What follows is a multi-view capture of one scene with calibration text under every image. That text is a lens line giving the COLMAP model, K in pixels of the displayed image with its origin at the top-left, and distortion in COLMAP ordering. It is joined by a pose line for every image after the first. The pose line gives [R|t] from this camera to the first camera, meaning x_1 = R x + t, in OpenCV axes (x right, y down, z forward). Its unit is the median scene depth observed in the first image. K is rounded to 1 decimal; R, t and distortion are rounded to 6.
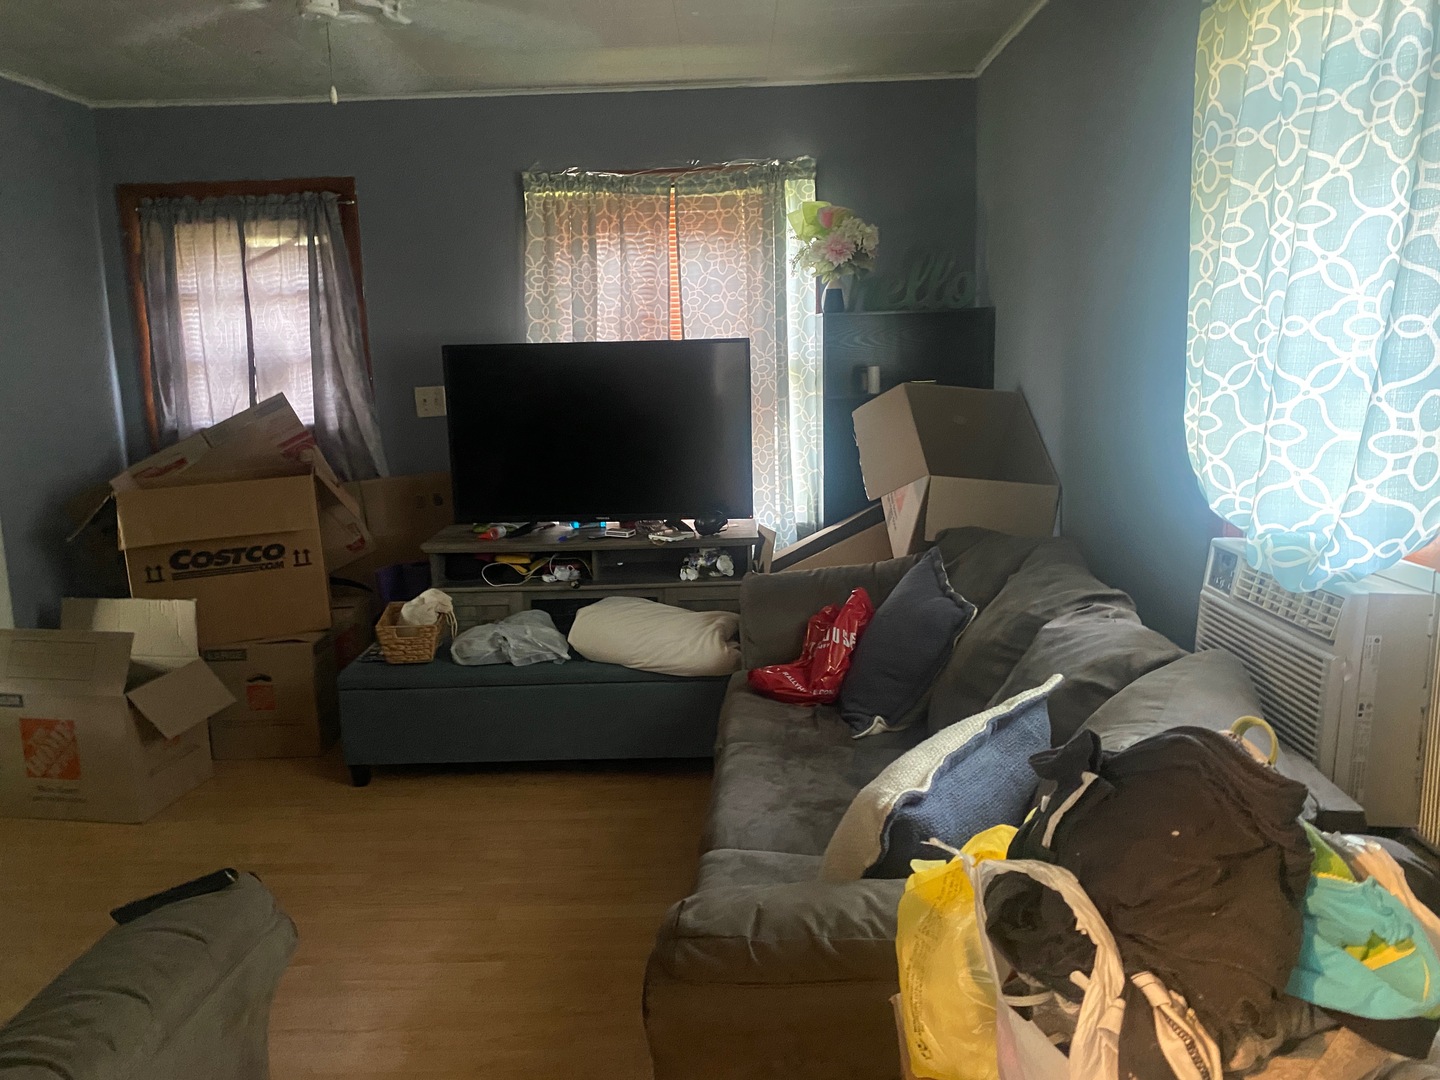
lens RADIAL K [[1113.0, 0, 710.0], [0, 1113.0, 535.9], [0, 0, 1]] dist [0.051995, -0.045363]
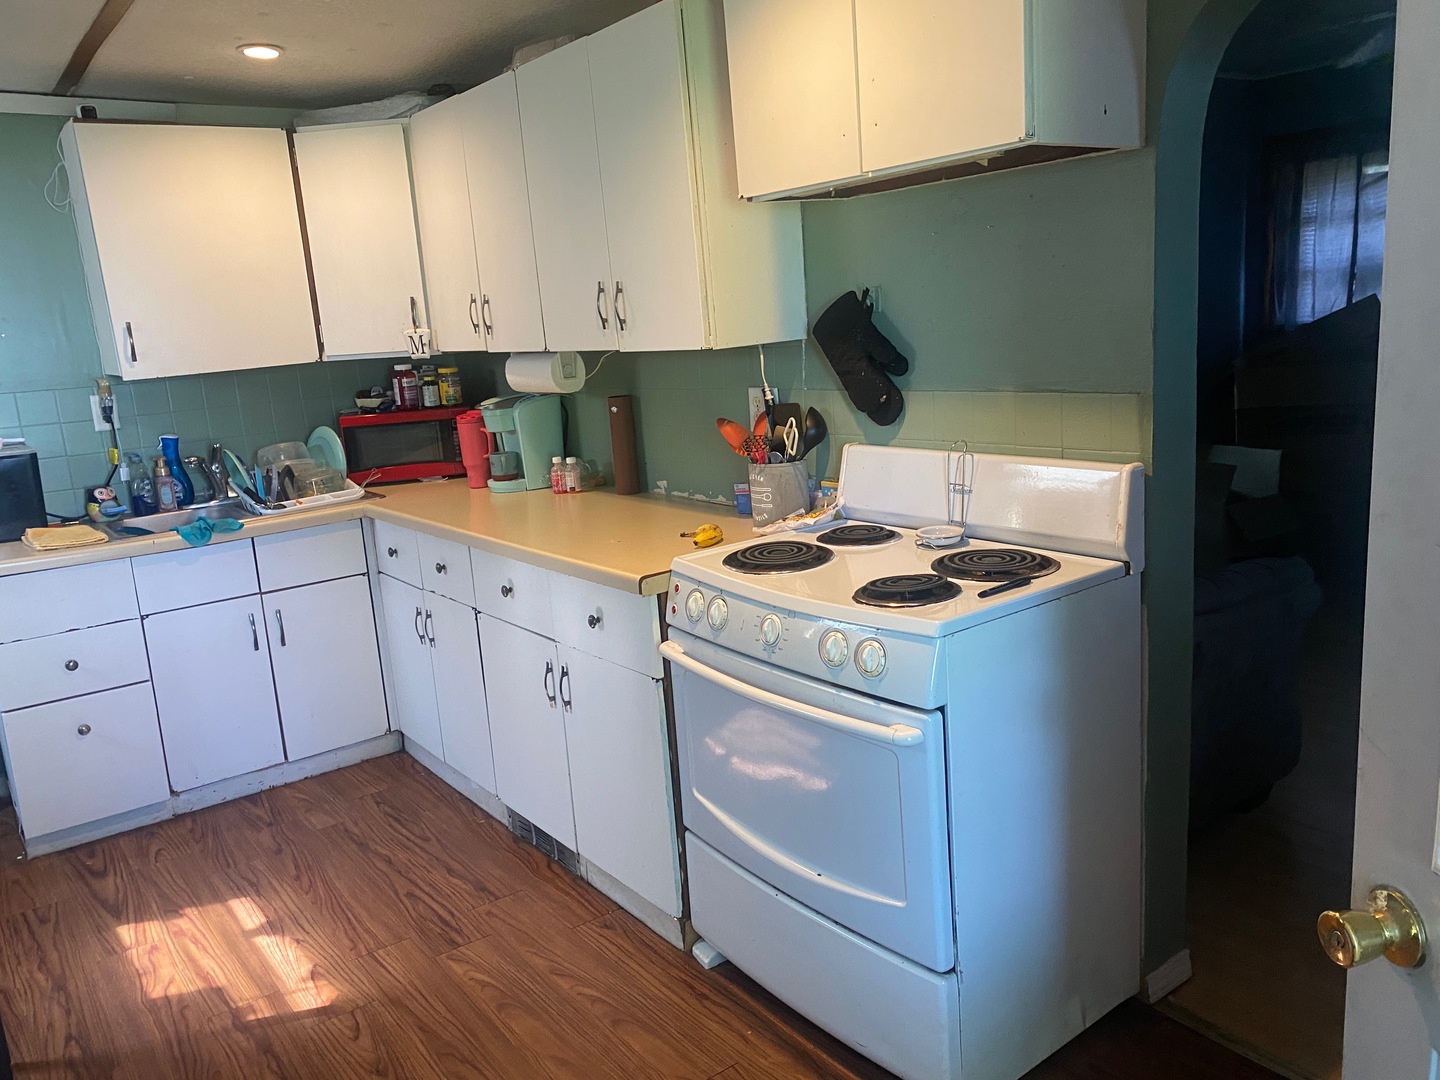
lens RADIAL K [[1113.0, 0, 727.5], [0, 1113.0, 532.1], [0, 0, 1]] dist [0.051995, -0.045363]
pose [[0.632047, 0.134524, -0.763164, 0.170466], [-0.077931, 0.990859, 0.110118, 0.058824], [0.771001, -0.010125, 0.636753, -0.387674]]
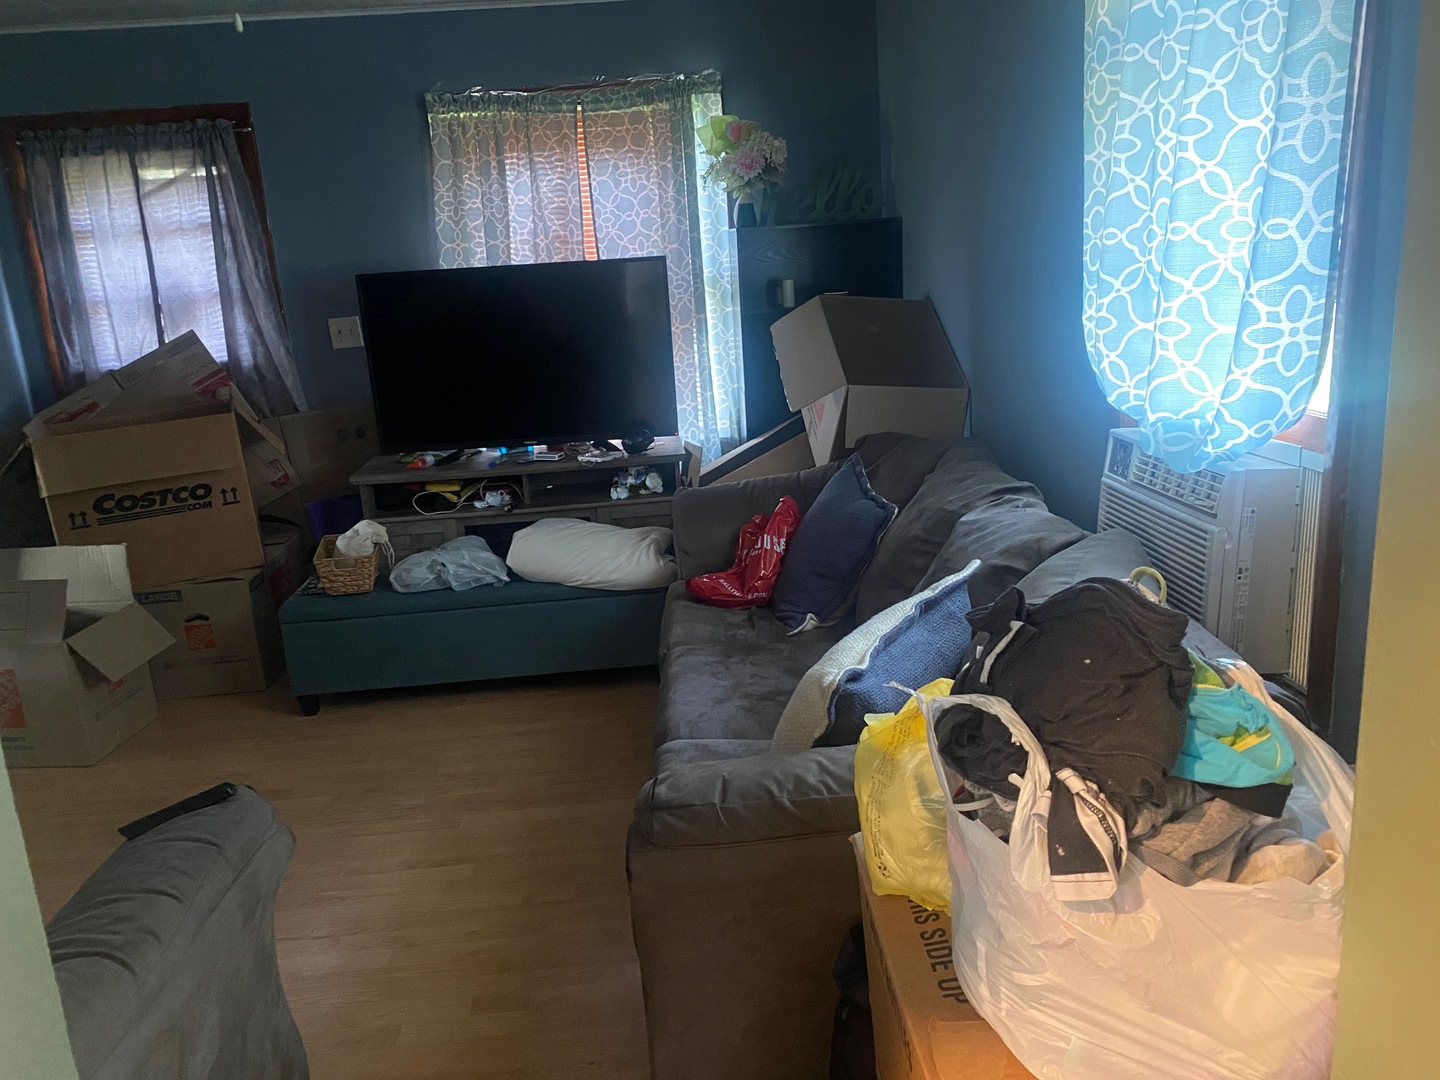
lens RADIAL K [[1113.0, 0, 711.0], [0, 1113.0, 545.4], [0, 0, 1]] dist [0.051995, -0.045363]
pose [[0.995446, -0.057705, 0.075878, -0.016676], [0.051395, 0.995254, 0.082635, 0.002638], [-0.080287, -0.078359, 0.993687, -0.036106]]
